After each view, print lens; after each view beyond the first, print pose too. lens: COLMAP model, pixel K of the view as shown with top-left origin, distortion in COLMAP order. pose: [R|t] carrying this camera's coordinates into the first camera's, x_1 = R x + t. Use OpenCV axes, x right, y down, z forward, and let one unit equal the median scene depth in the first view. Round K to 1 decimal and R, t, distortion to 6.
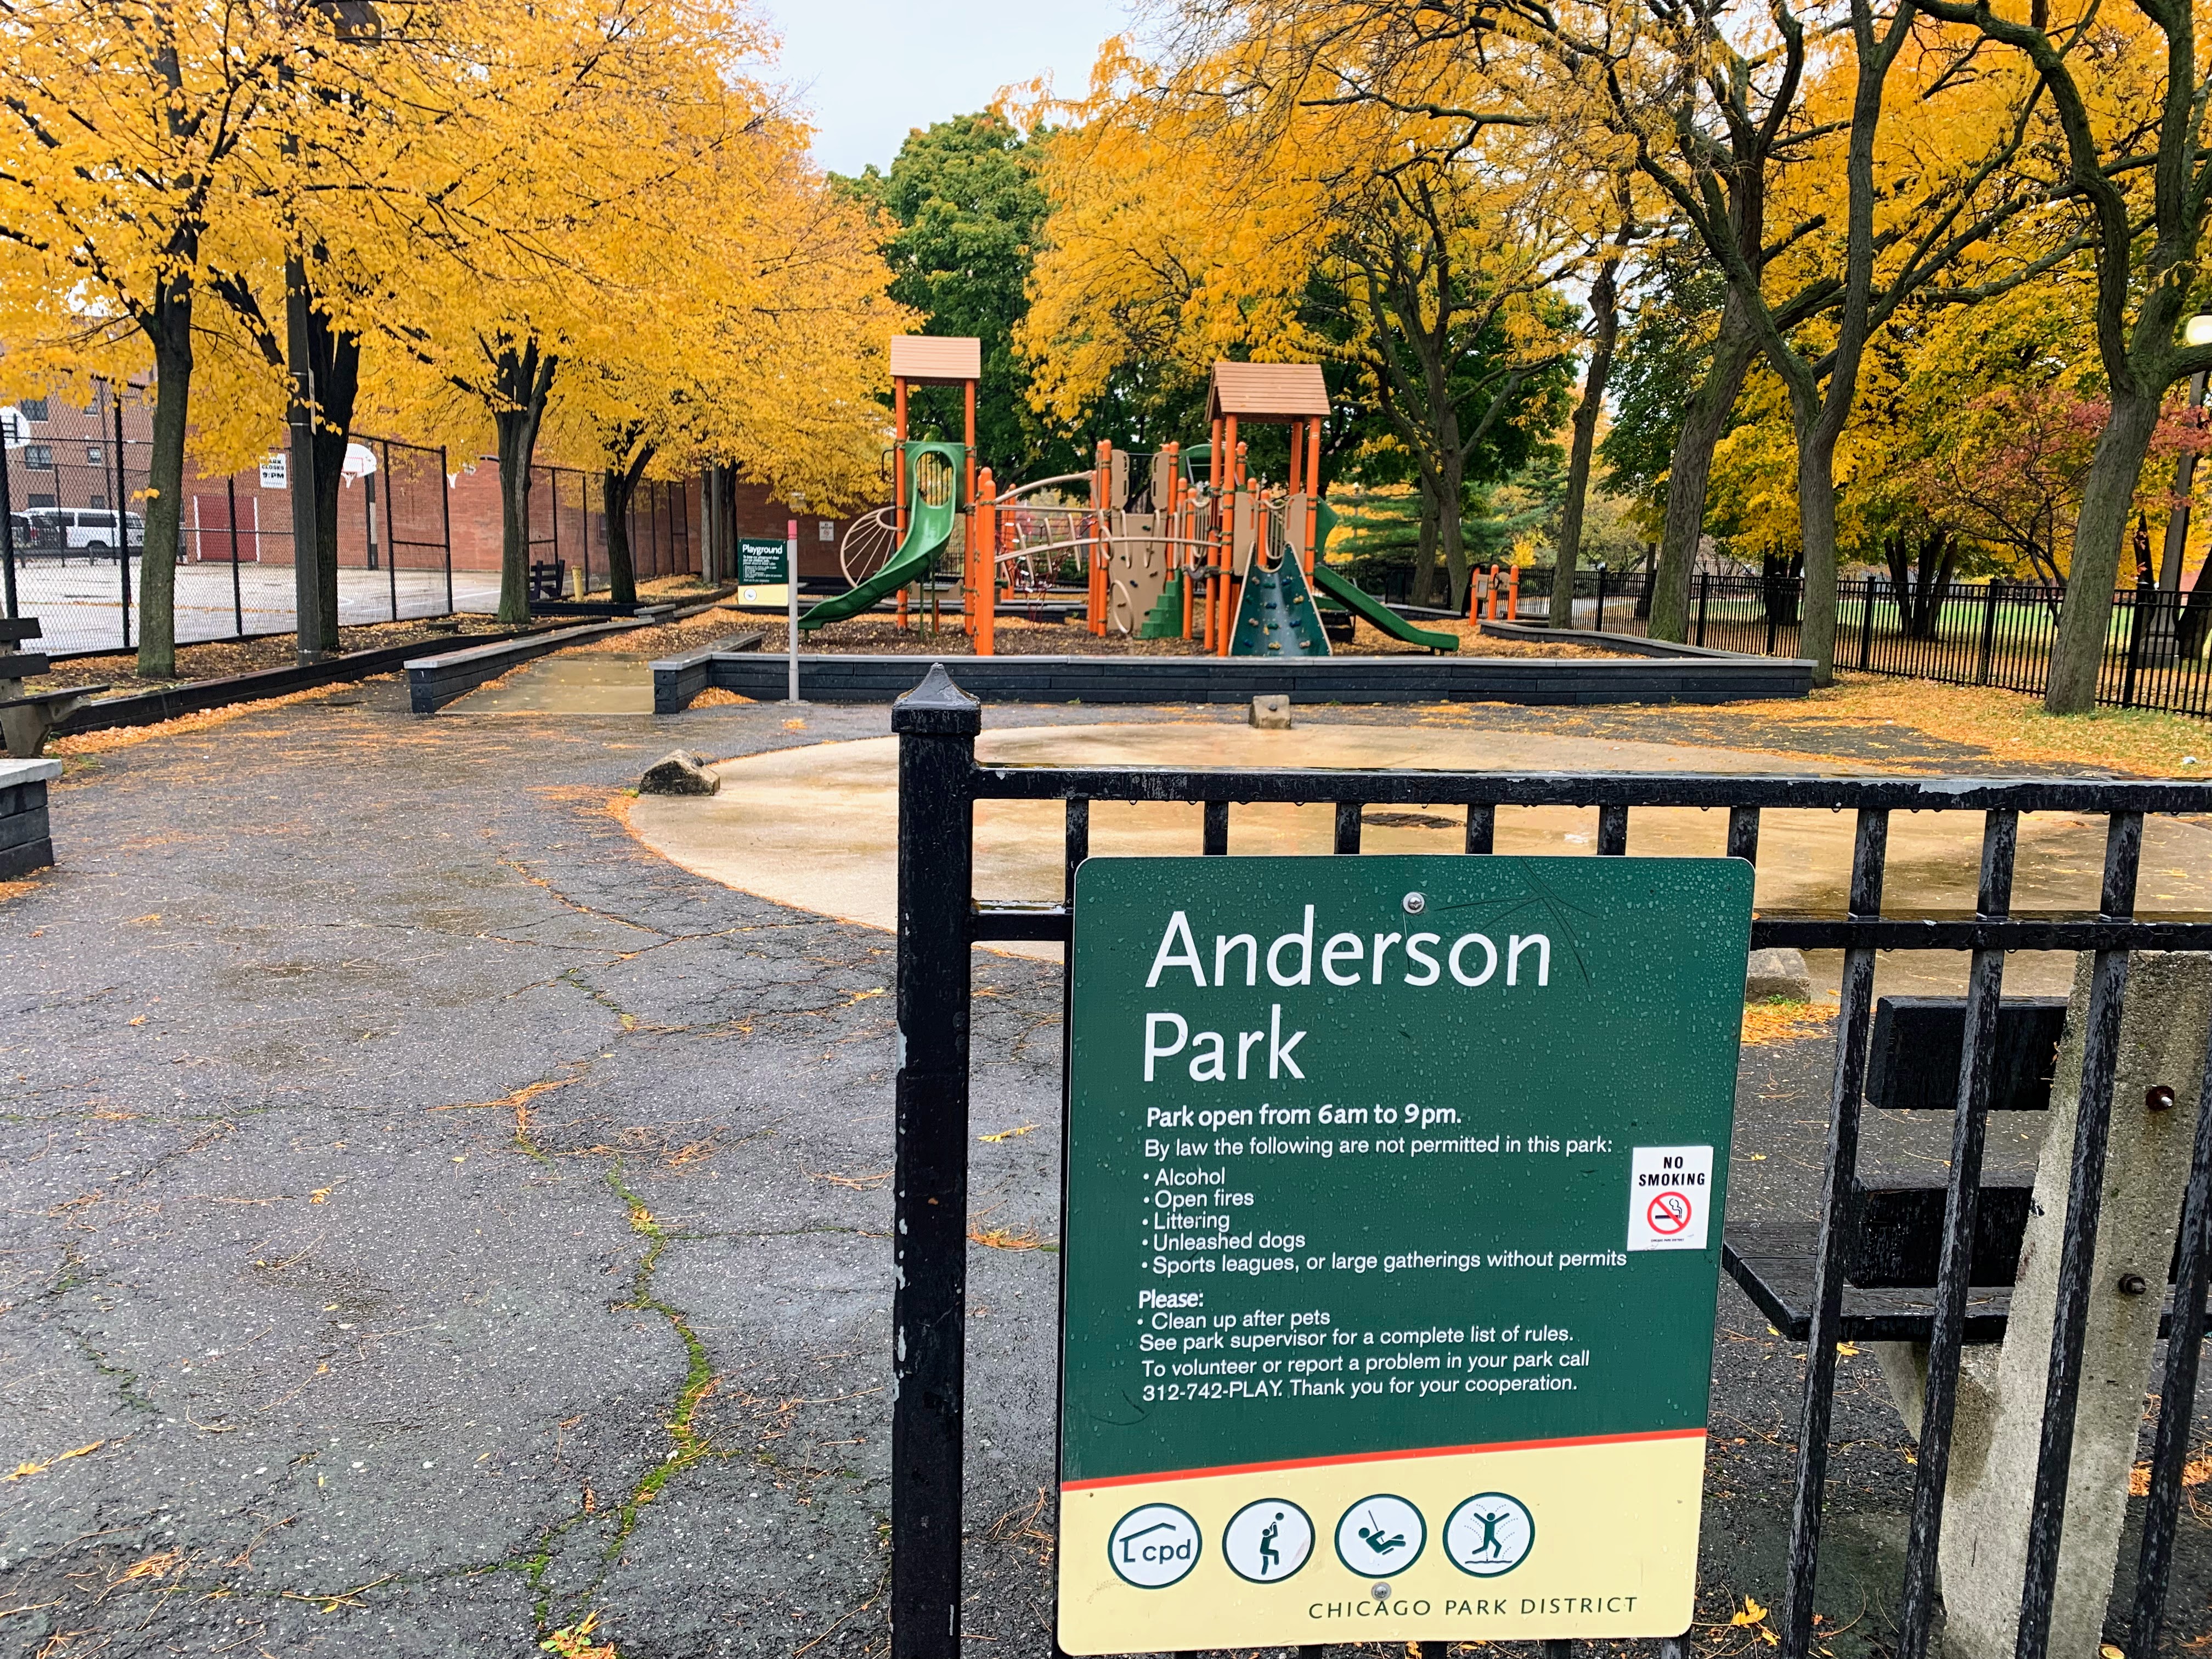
lens RADIAL K [[1659.4, 0, 1106.0], [0, 1659.4, 829.5], [0, 0, 1]] dist [0.136916, -0.222813]
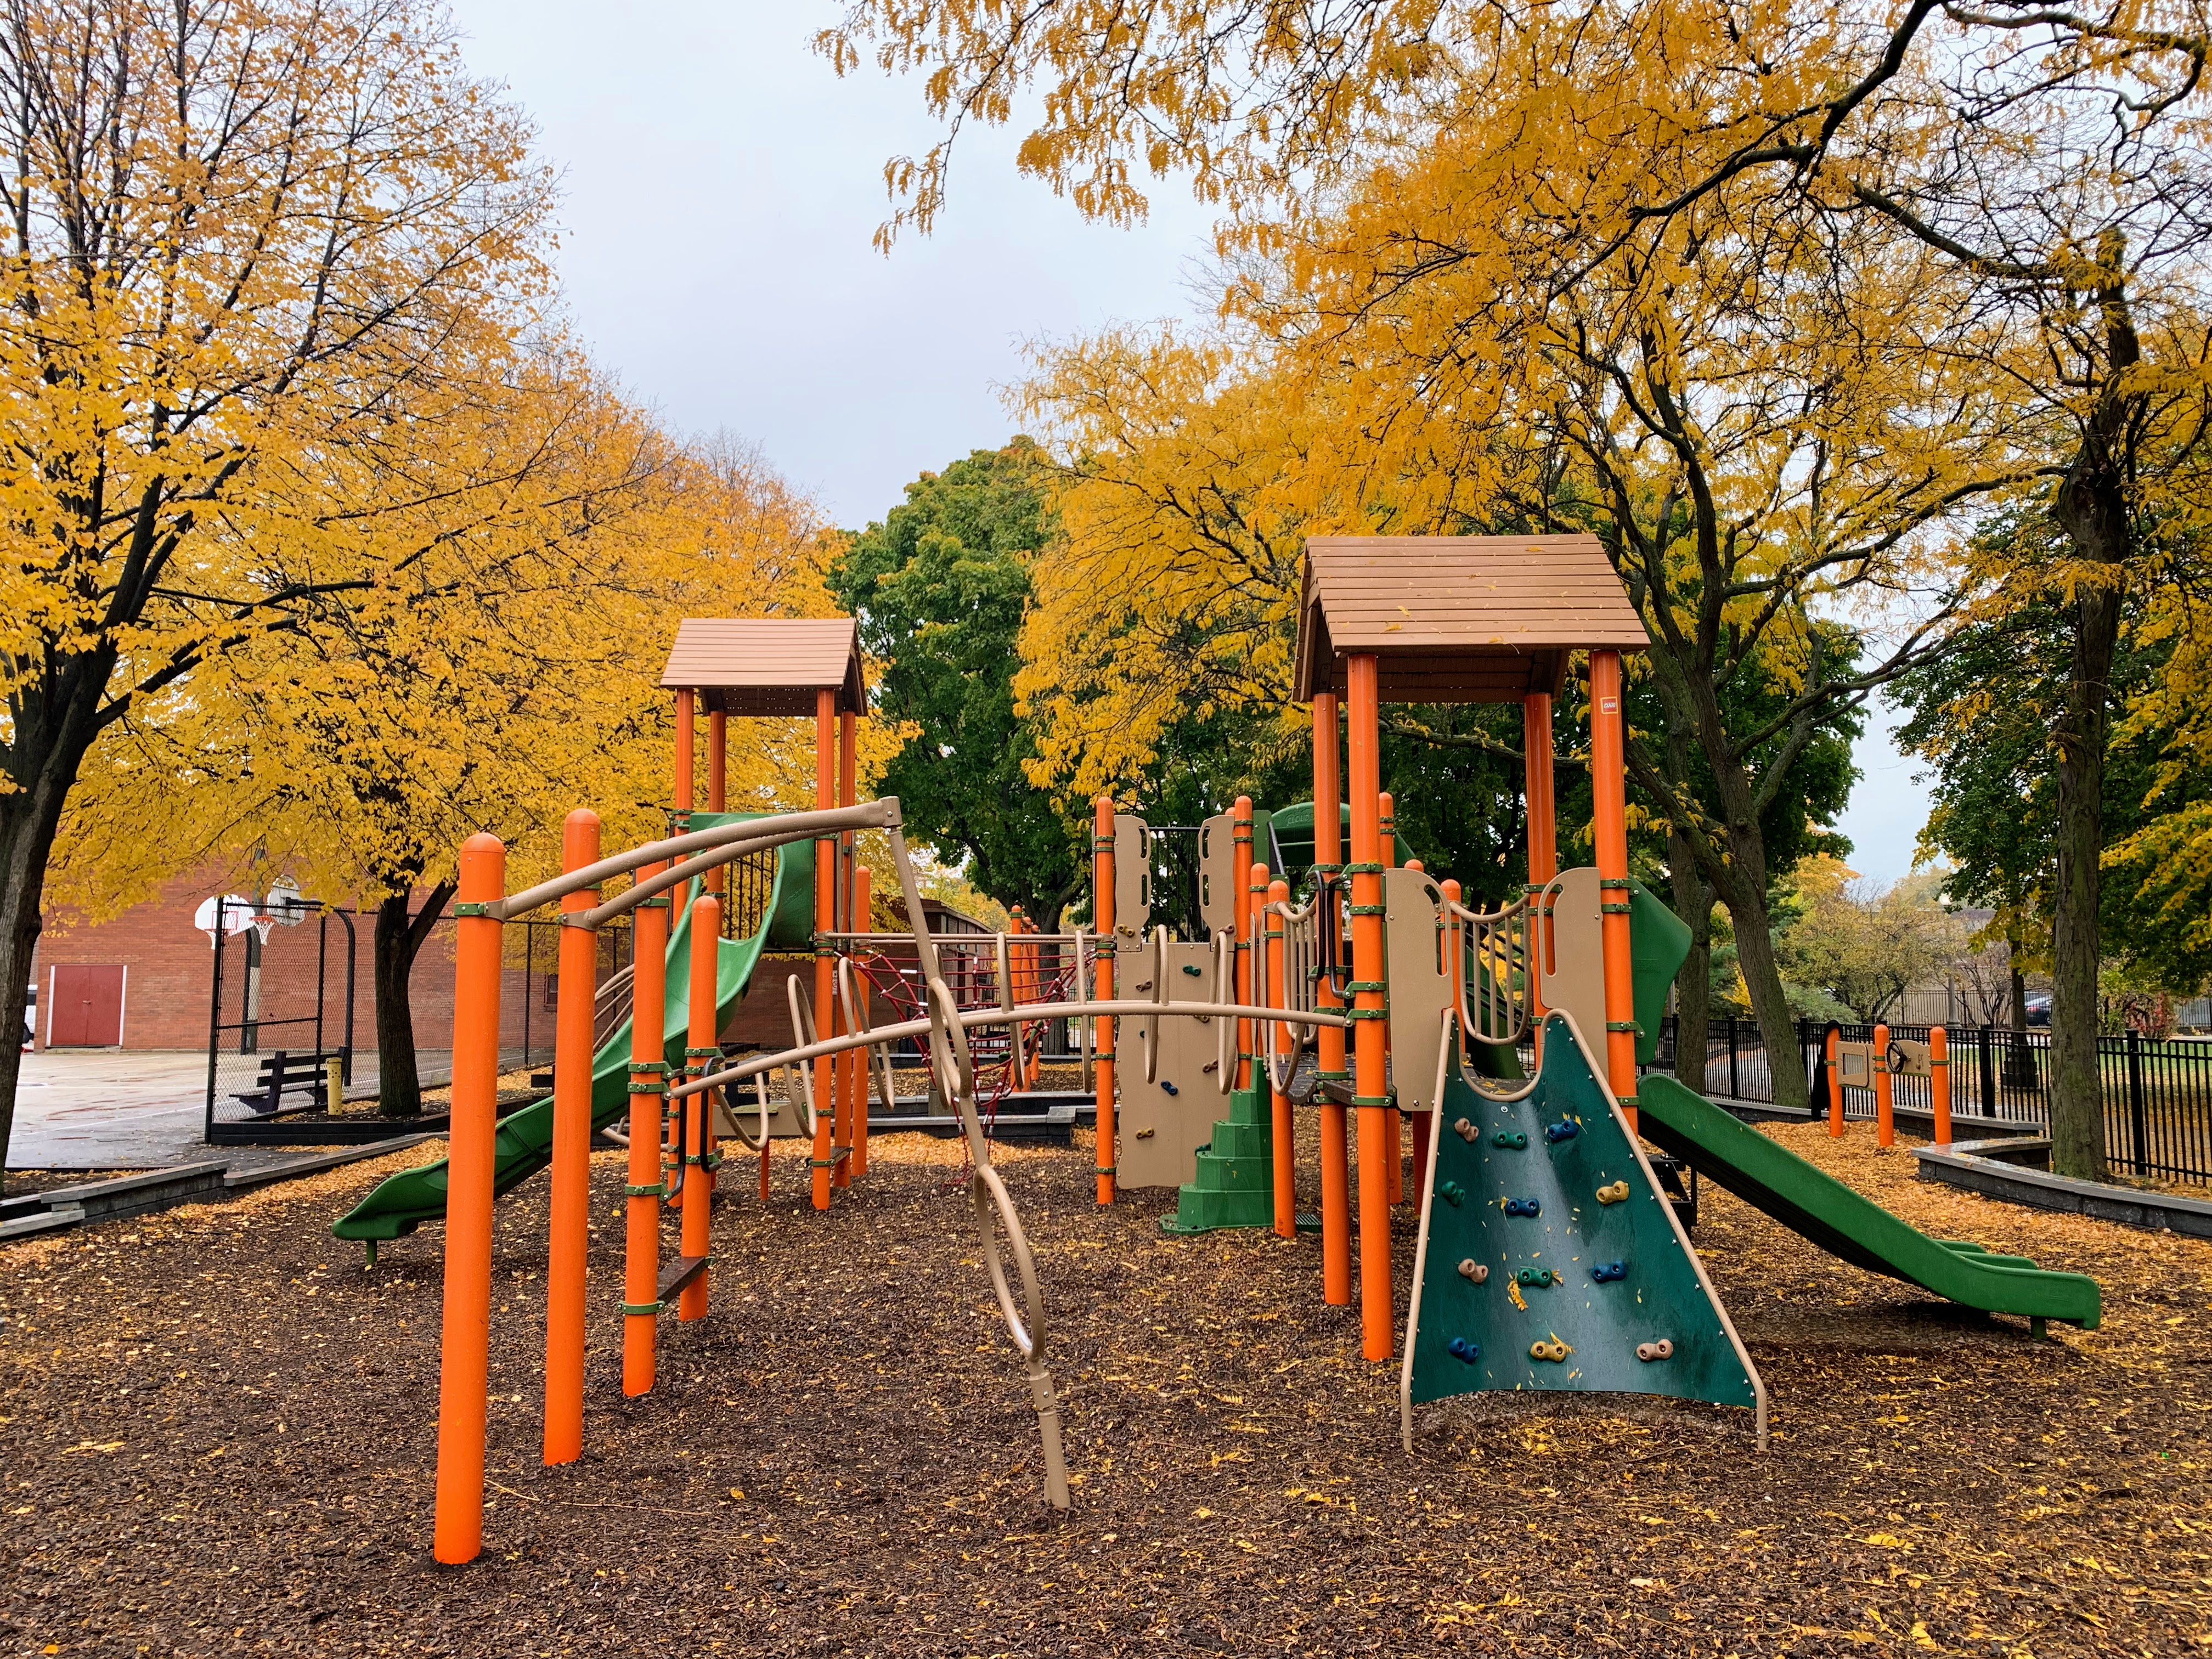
lens RADIAL K [[1687.6, 0, 1093.1], [0, 1687.6, 825.1], [0, 0, 1]] dist [-0.000858, 0.008892]
pose [[0.995925, -0.035349, -0.082966, 0.039962], [0.012597, 0.965485, -0.260152, -0.103913], [0.089299, 0.258047, 0.961997, 0.564491]]
